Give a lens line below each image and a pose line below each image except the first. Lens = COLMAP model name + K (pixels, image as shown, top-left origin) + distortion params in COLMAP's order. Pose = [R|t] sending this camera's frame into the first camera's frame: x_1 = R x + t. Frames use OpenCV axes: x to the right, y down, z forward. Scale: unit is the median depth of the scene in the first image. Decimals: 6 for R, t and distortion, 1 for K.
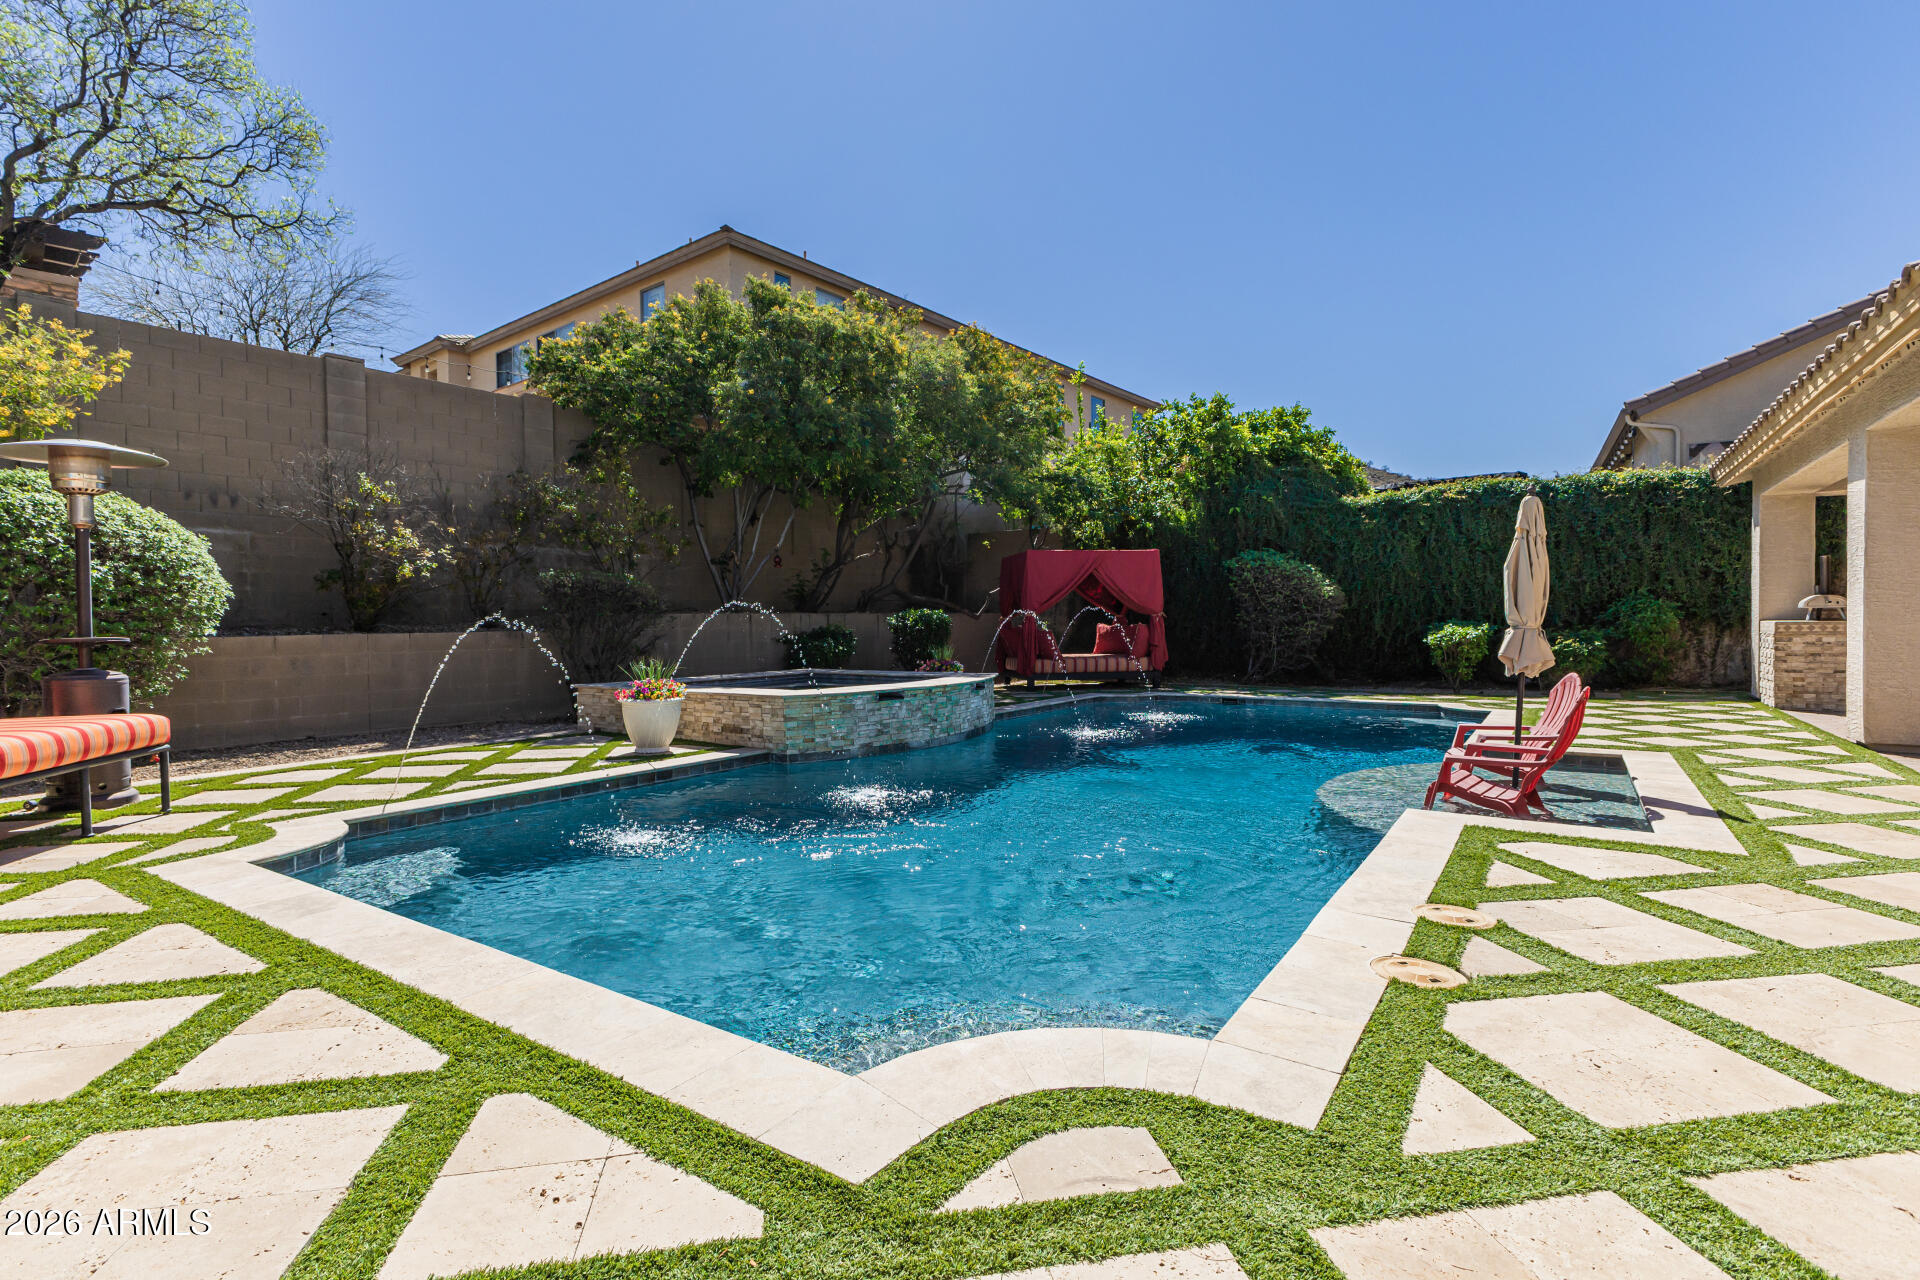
lens RADIAL K [[924.0, 0, 954.3], [0, 924.0, 634.4], [0, 0, 1]] dist [-0.002938, -0.000108]
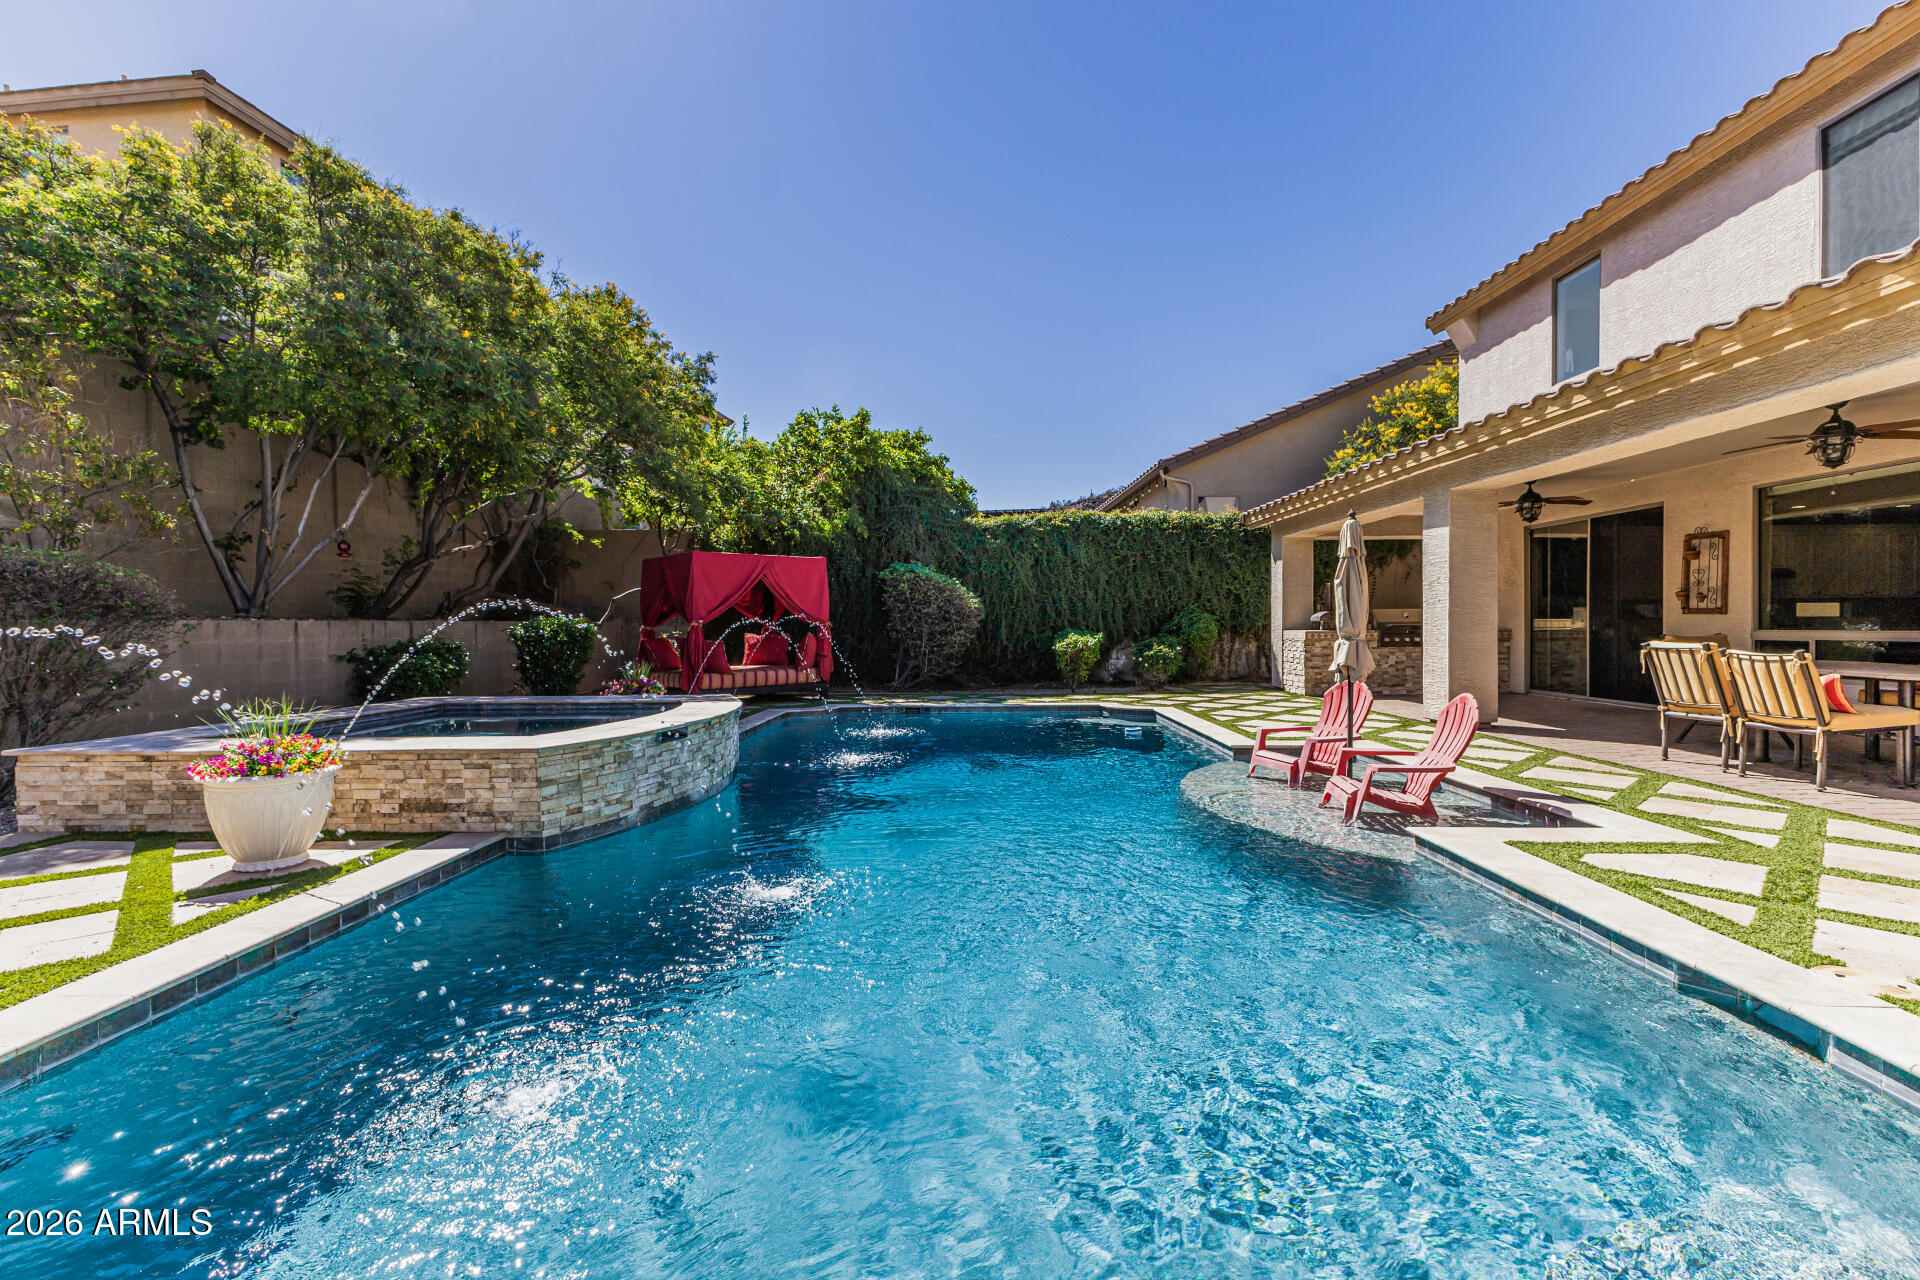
lens RADIAL K [[829.0, 0, 952.5], [0, 829.0, 636.8], [0, 0, 1]] dist [0.002051, -0.000268]
pose [[0.837537, -0.005016, 0.546358, -0.159319], [0.008011, 0.999963, -0.003101, -0.004772], [-0.546322, 0.006974, 0.837546, 0.215704]]
